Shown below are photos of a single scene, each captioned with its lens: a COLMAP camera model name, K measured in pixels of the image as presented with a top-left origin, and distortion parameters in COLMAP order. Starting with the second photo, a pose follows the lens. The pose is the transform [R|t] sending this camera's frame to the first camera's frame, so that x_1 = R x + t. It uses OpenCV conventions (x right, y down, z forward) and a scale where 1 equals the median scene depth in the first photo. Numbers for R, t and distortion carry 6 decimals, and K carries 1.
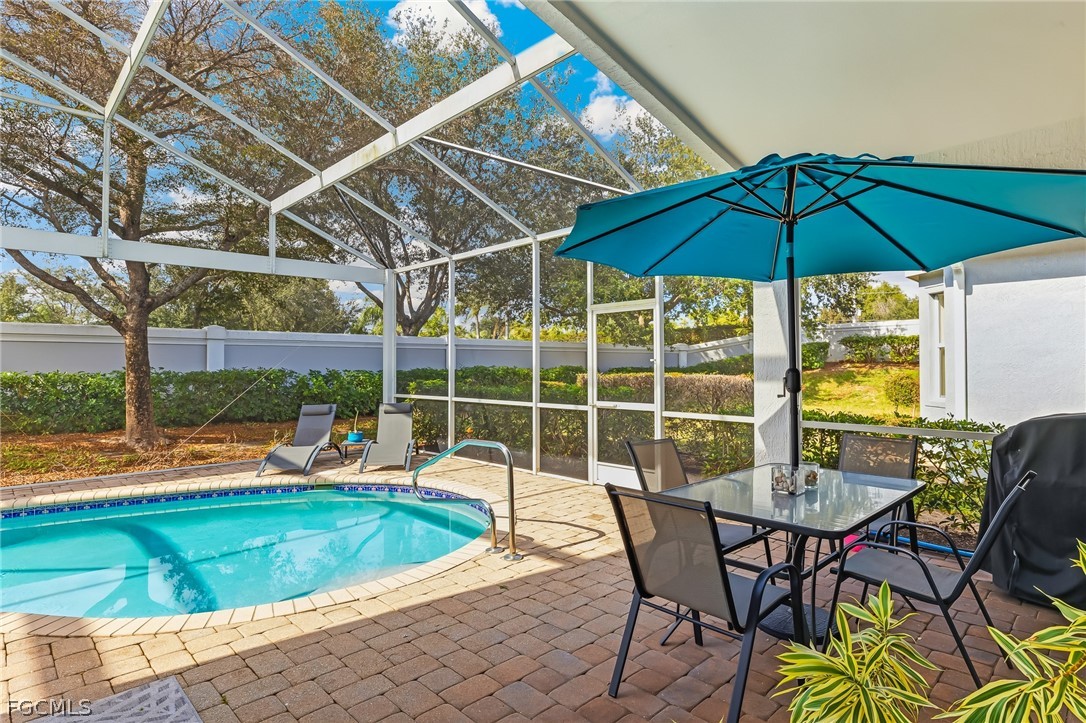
lens RADIAL K [[580.7, 0, 547.7], [0, 580.7, 360.0], [0, 0, 1]] dist [0.001786, -0.000957]
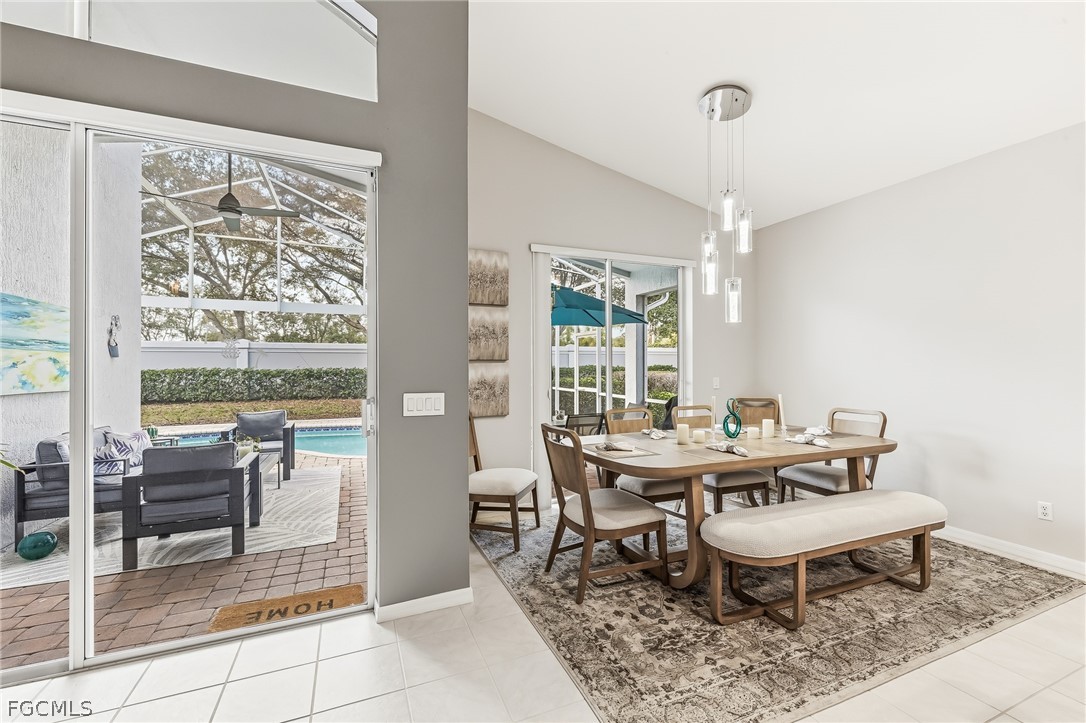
lens RADIAL K [[454.0, 0, 542.4], [0, 454.0, 361.3], [0, 0, 1]] dist [-0.000691, 0.000493]
pose [[0.934448, 0.001601, -0.356096, 0.363203], [0.000118, 0.999988, 0.004805, -0.011241], [0.356099, -0.004532, 0.934437, -0.266567]]
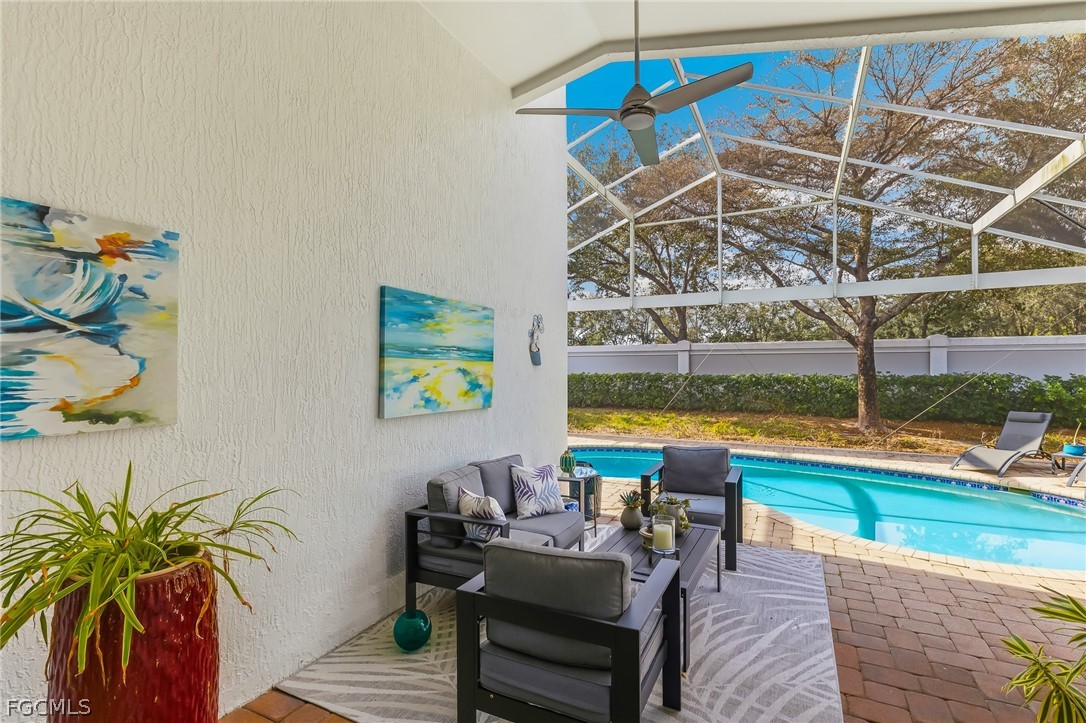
lens RADIAL K [[512.6, 0, 543.4], [0, 512.6, 360.0], [0, 0, 1]] dist [-0.005274, -0.000737]
pose [[0.337858, -0.007392, -0.941168, 0.157548], [0.008647, 0.999951, -0.004749, -0.016923], [0.941158, -0.006533, 0.337905, -0.095559]]
